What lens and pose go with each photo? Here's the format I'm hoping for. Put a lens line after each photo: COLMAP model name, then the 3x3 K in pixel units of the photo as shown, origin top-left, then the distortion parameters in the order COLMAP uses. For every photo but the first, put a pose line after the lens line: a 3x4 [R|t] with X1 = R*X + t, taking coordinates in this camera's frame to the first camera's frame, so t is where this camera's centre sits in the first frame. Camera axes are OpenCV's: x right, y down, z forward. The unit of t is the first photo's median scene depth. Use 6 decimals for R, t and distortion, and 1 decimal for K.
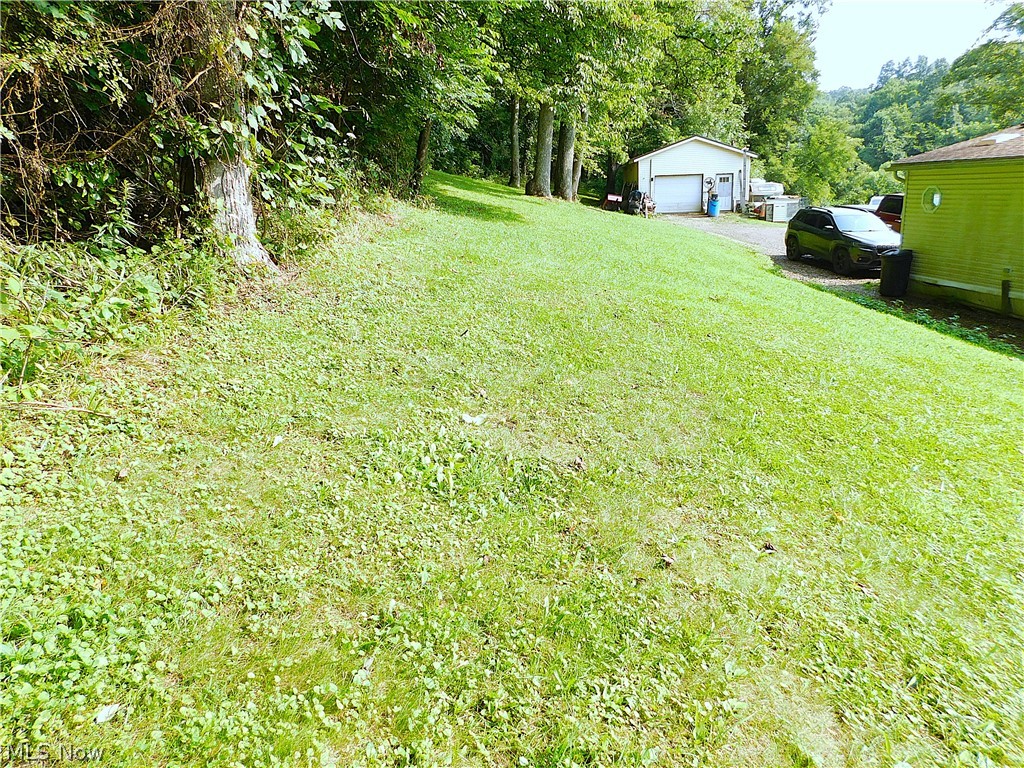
lens RADIAL K [[672.8, 0, 513.0], [0, 672.8, 385.4], [0, 0, 1]] dist [-0.038422, 0.010968]
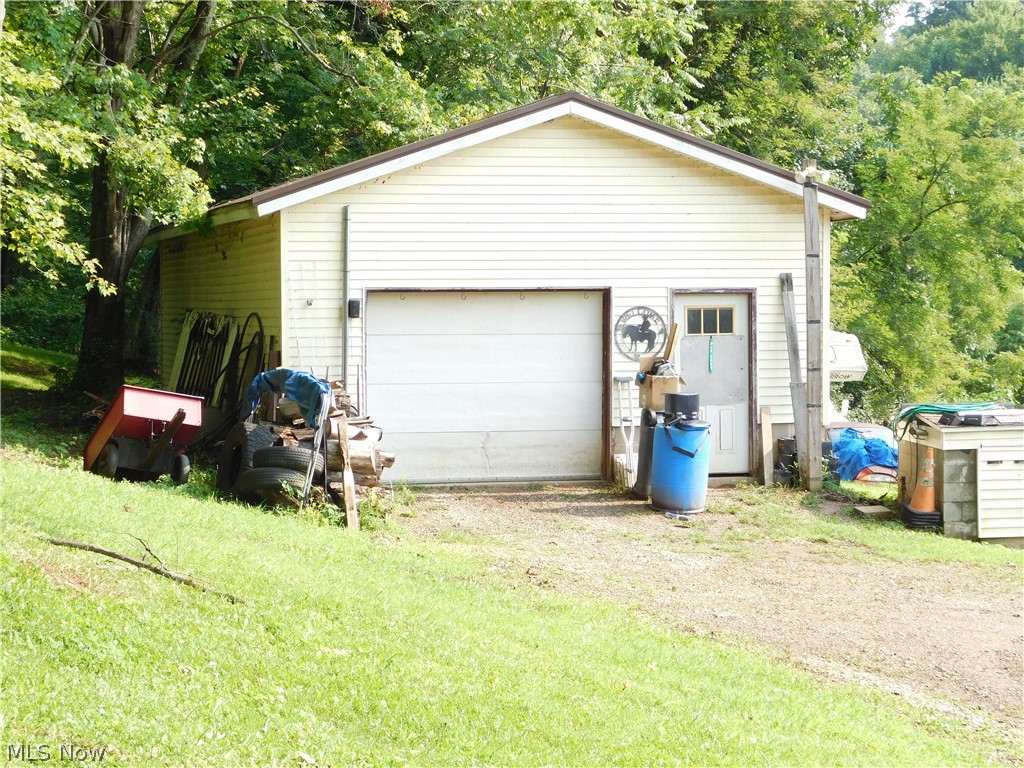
lens RADIAL K [[2391.4, 0, 512.0], [0, 2391.4, 383.3], [0, 0, 1]] dist [0.027086, 0.000000]
pose [[0.944868, 0.022796, 0.326658, 0.032328], [0.060143, 0.968521, -0.241556, -0.124960], [-0.321882, 0.247885, 0.913753, 0.384141]]
